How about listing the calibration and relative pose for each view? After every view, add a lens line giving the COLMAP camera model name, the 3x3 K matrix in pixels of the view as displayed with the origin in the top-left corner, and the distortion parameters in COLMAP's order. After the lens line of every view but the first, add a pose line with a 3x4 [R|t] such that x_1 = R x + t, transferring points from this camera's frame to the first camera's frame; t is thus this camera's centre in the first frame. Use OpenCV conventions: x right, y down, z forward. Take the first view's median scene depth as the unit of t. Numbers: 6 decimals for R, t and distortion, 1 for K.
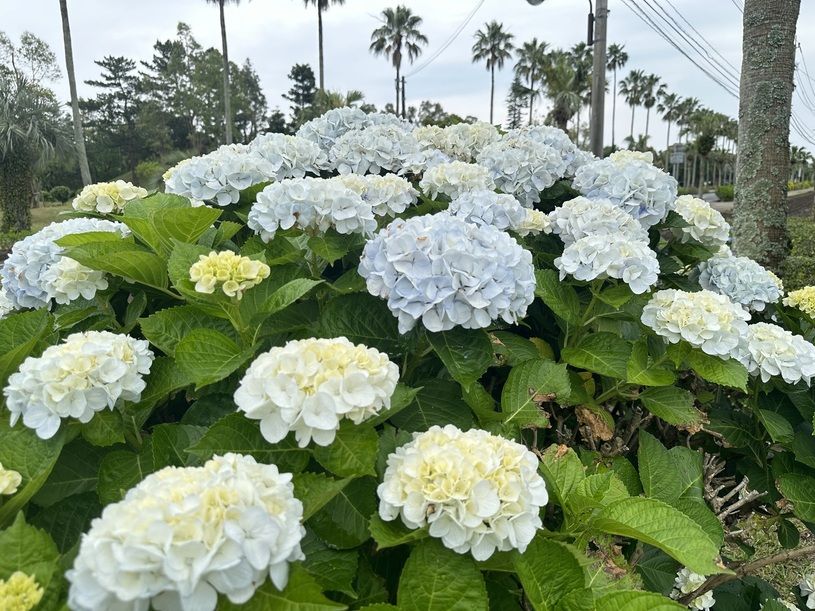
lens RADIAL K [[608.4, 0, 407.5], [0, 608.4, 305.5], [0, 0, 1]] dist [0.186344, -0.243601]
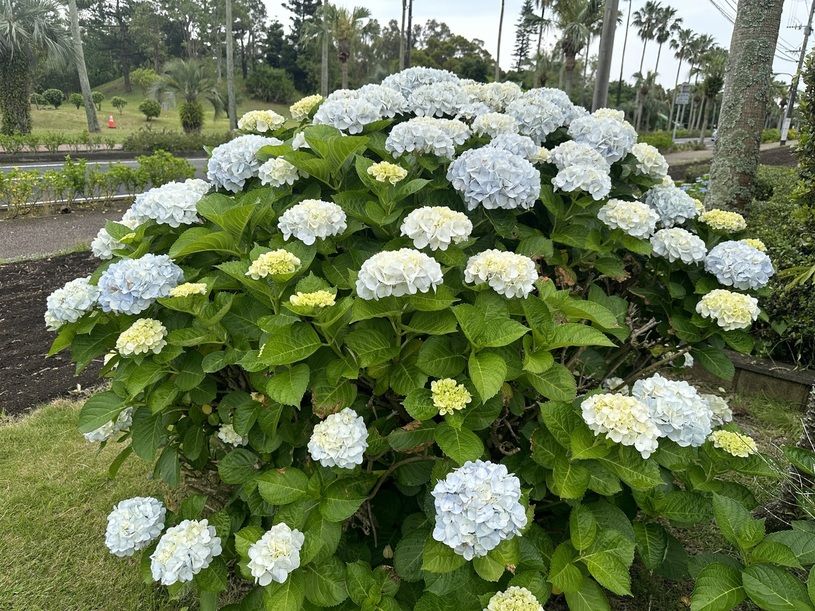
lens RADIAL K [[608.4, 0, 407.5], [0, 608.4, 305.5], [0, 0, 1]] dist [0.186344, -0.243601]
pose [[0.998177, 0.057014, 0.019790, -0.153915], [-0.058873, 0.992020, 0.111492, 0.094997], [-0.013275, -0.112454, 0.993568, -0.651845]]
